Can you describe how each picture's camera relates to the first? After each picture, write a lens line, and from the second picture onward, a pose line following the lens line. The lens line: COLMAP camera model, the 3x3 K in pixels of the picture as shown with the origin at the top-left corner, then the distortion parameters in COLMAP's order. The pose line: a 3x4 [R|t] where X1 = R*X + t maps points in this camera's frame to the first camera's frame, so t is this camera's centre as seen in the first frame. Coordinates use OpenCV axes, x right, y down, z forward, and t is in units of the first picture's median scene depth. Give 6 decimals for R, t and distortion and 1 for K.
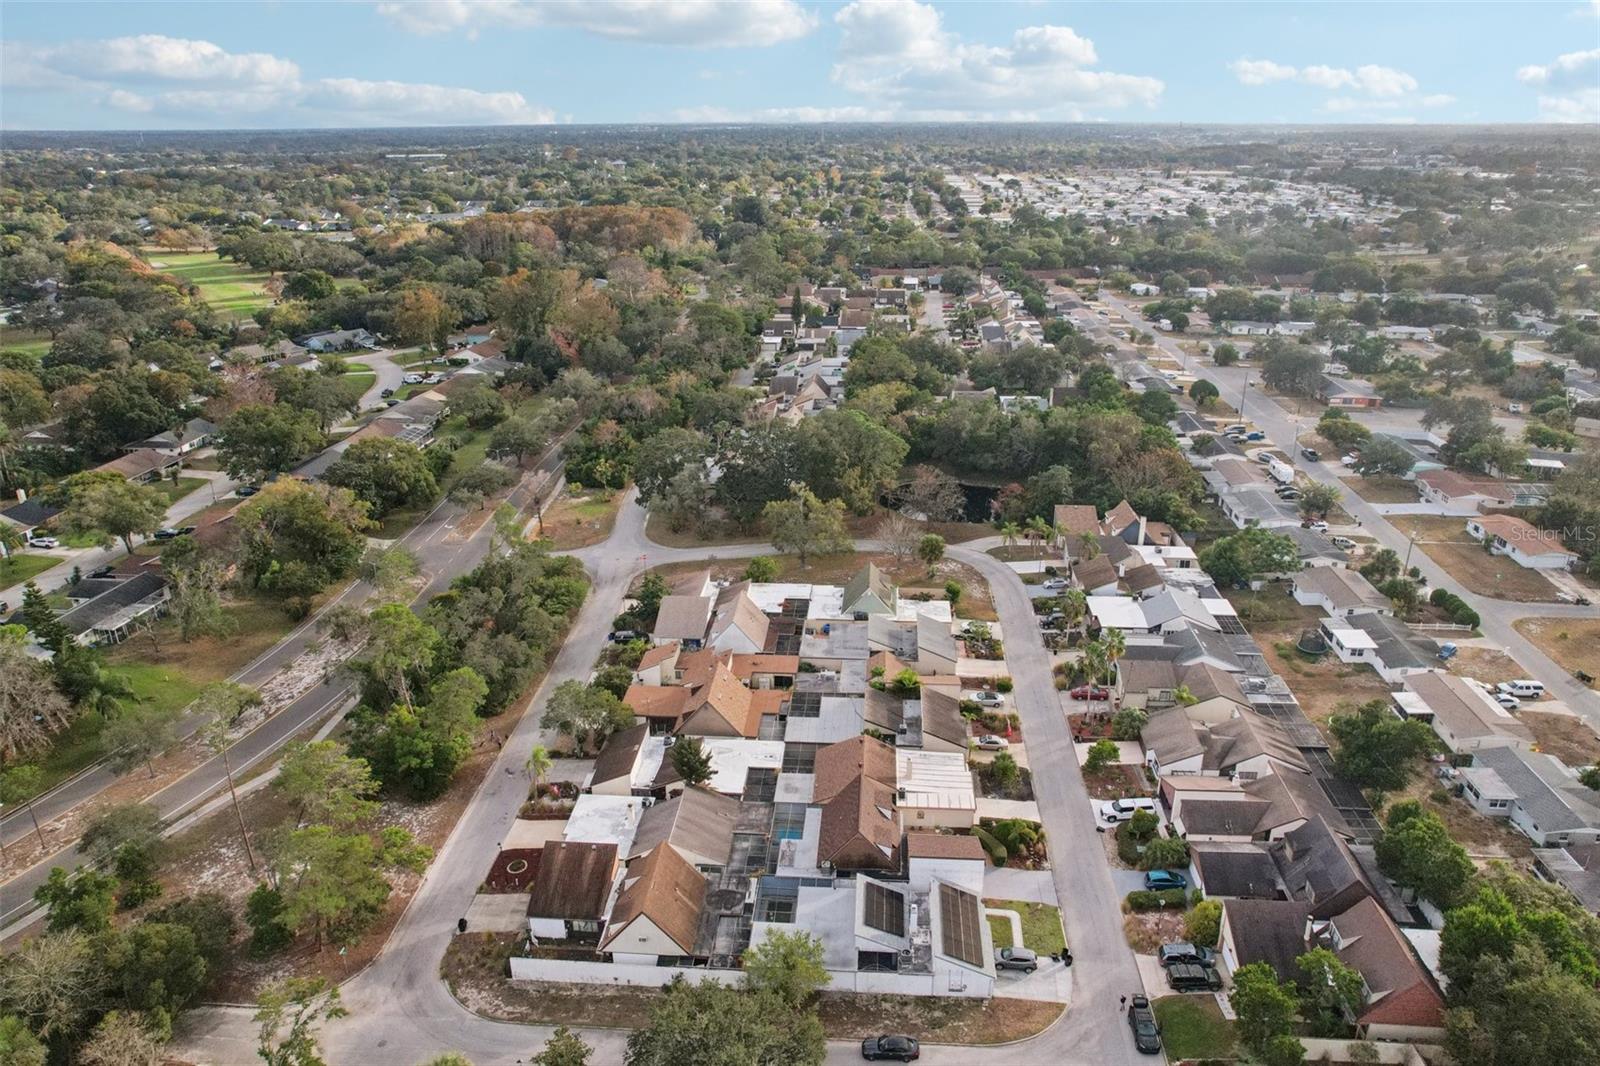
lens RADIAL K [[1065.0, 0, 804.3], [0, 1065.0, 534.7], [0, 0, 1]] dist [-0.066993, 0.047846]
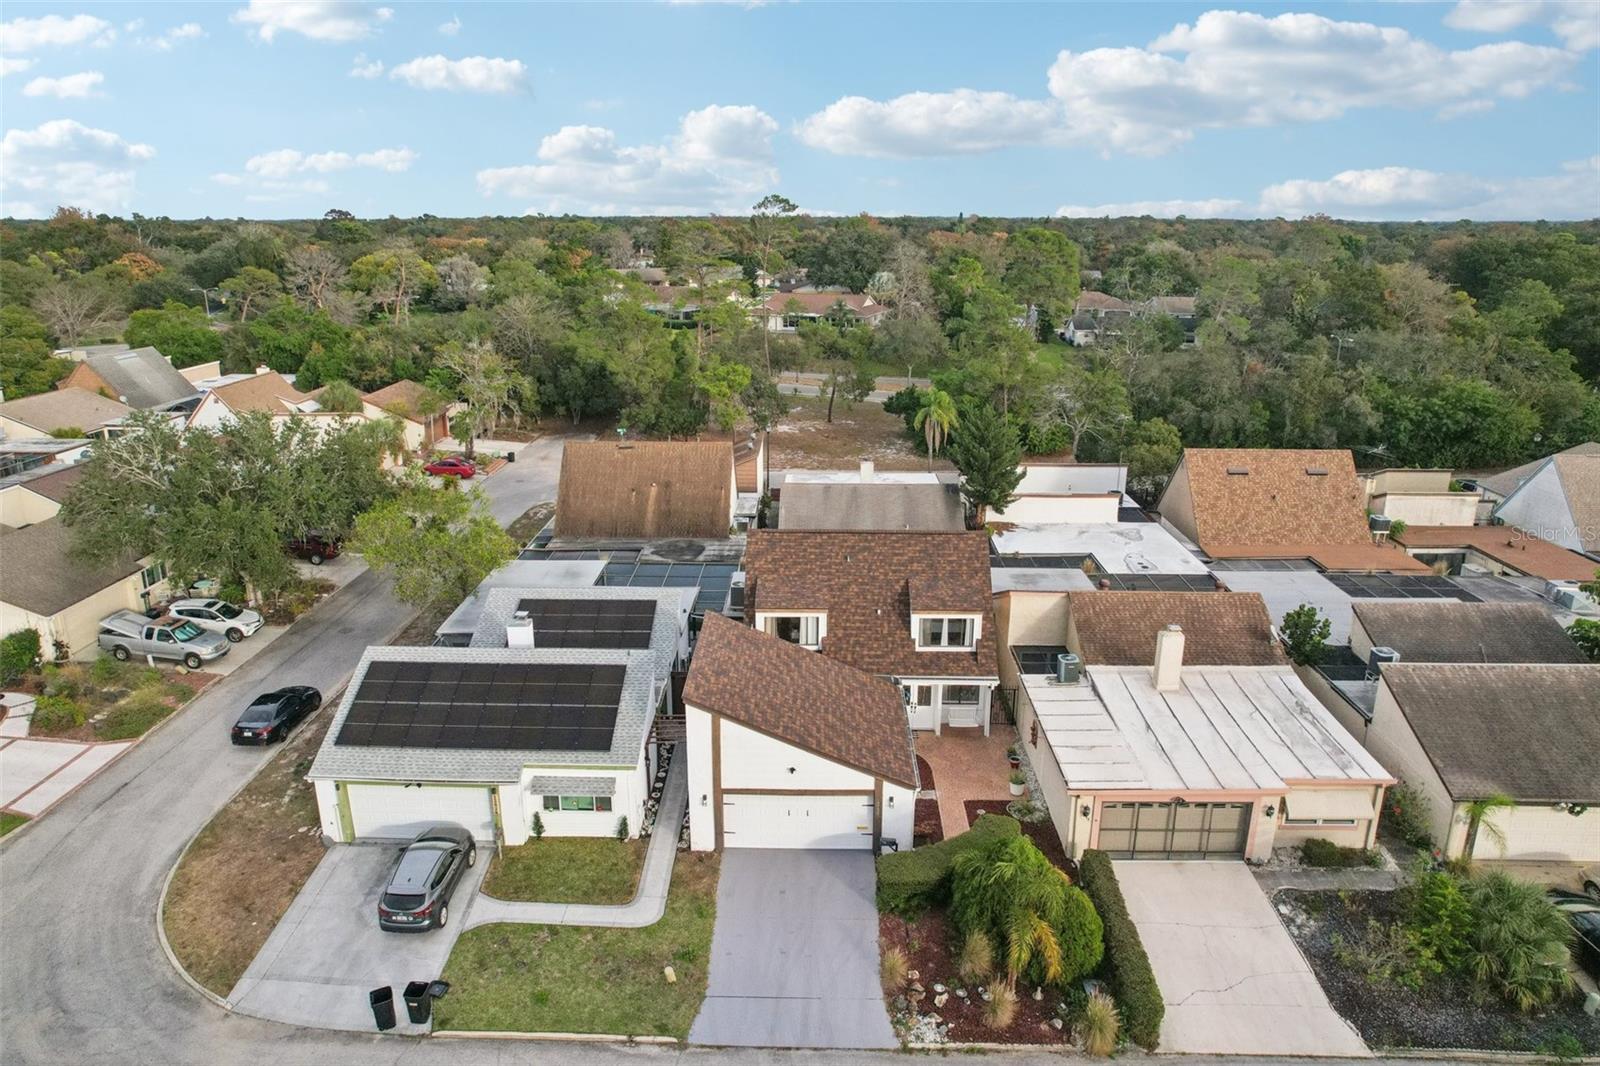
lens RADIAL K [[1030.7, 0, 798.8], [0, 1030.7, 531.8], [0, 0, 1]] dist [-0.079546, 0.076603]
pose [[0.053473, 0.297780, -0.953136, 0.316101], [-0.365241, 0.894194, 0.258874, 0.115844], [0.929376, 0.334281, 0.156577, 0.669206]]
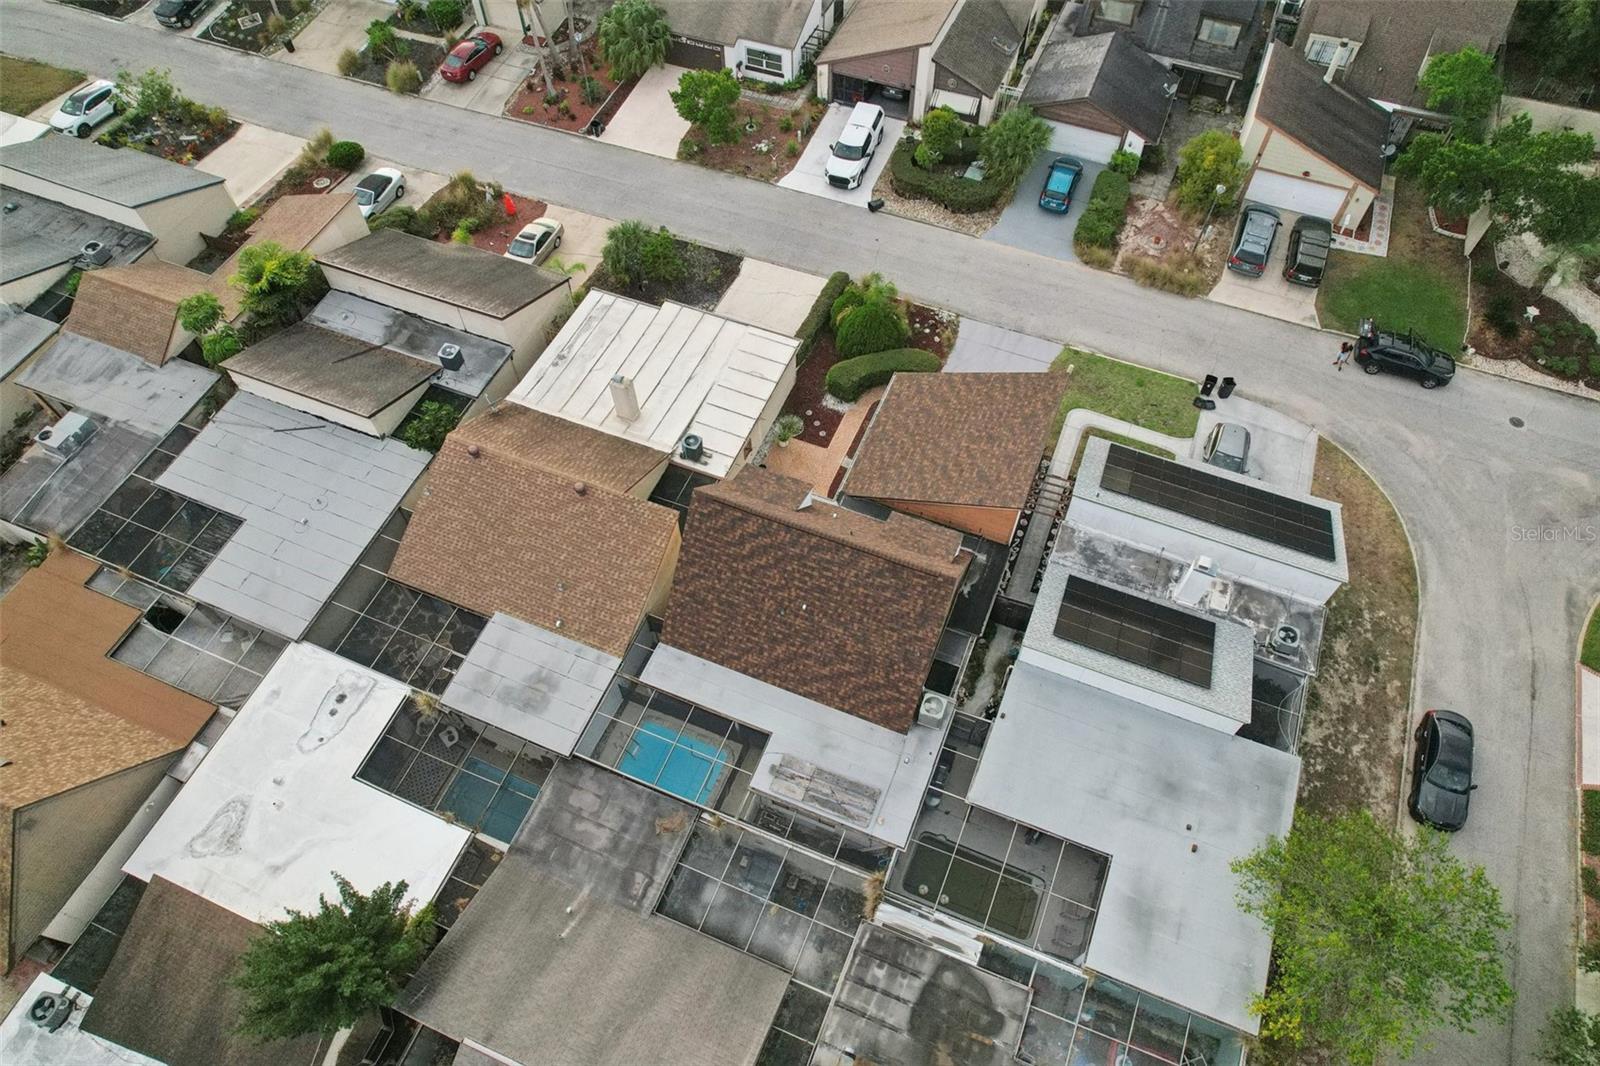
lens RADIAL K [[1030.7, 0, 798.8], [0, 1030.7, 531.8], [0, 0, 1]] dist [-0.079546, 0.076603]
pose [[0.314614, -0.794890, 0.518813, -0.091816], [0.352396, 0.605317, 0.713729, 0.004758], [-0.881383, -0.041721, 0.470557, 0.621039]]
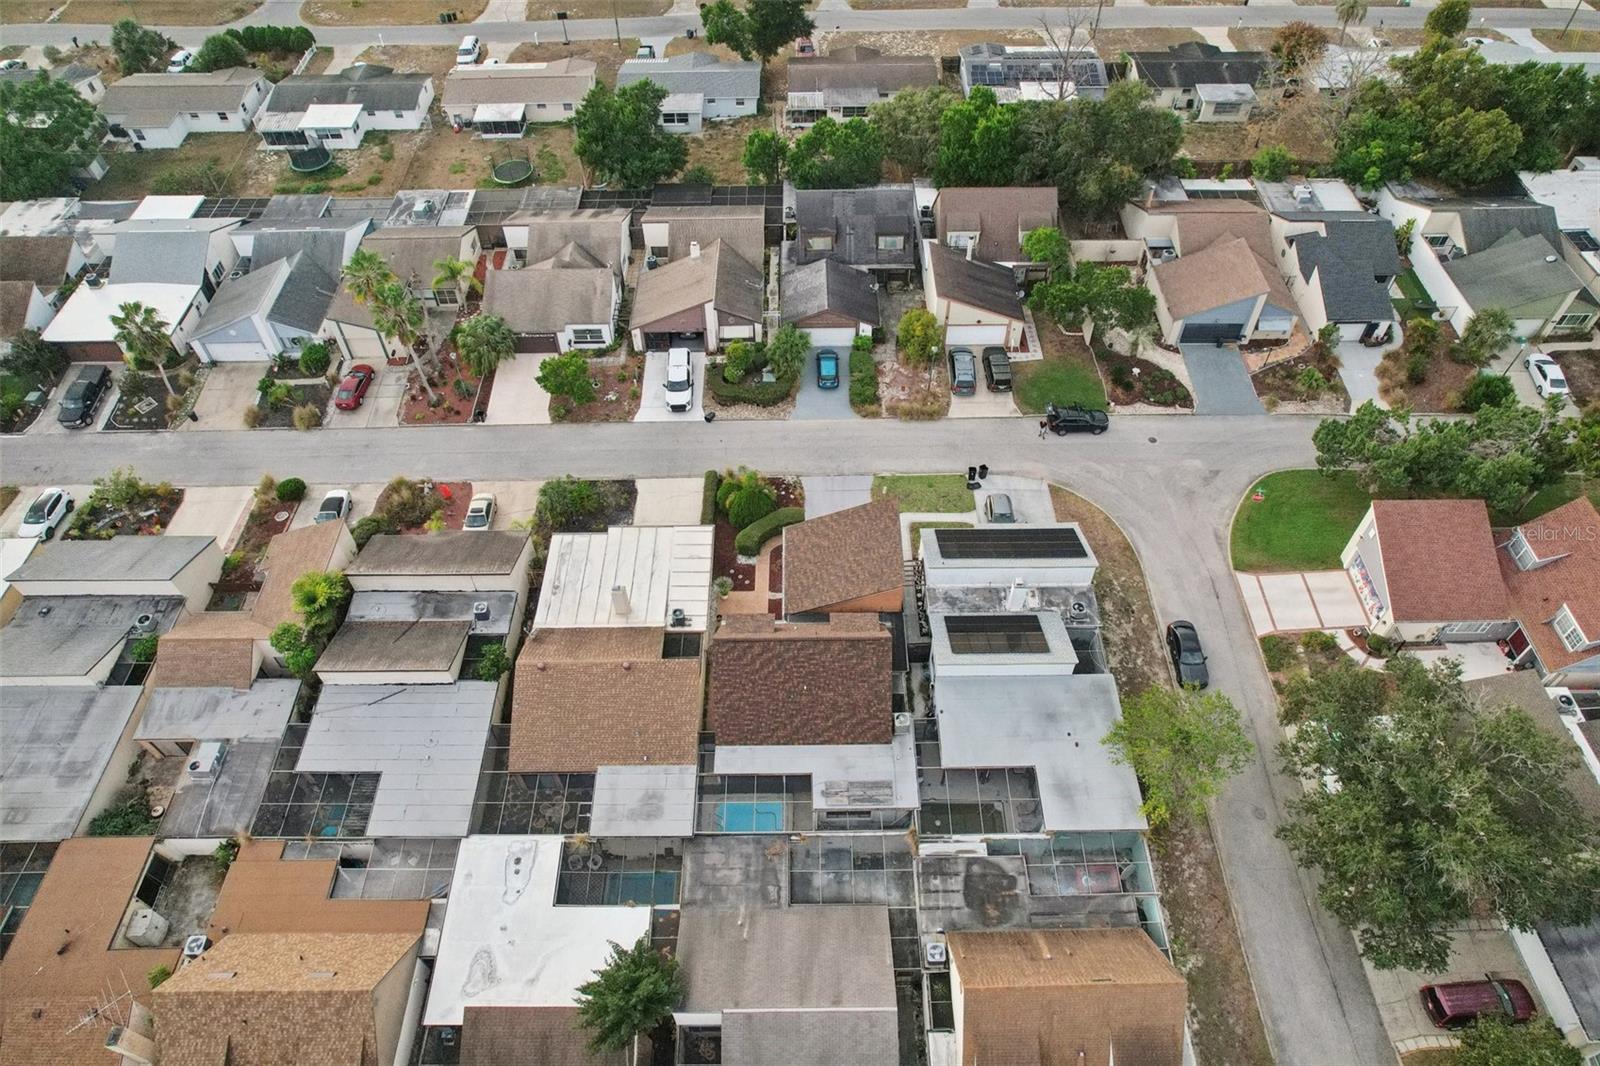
lens RADIAL K [[1030.7, 0, 798.8], [0, 1030.7, 531.8], [0, 0, 1]] dist [-0.079546, 0.076603]
pose [[-0.076852, -0.755719, 0.650371, -0.185569], [0.372353, 0.583350, 0.721842, -0.122789], [-0.924904, 0.297642, 0.236563, 0.629458]]
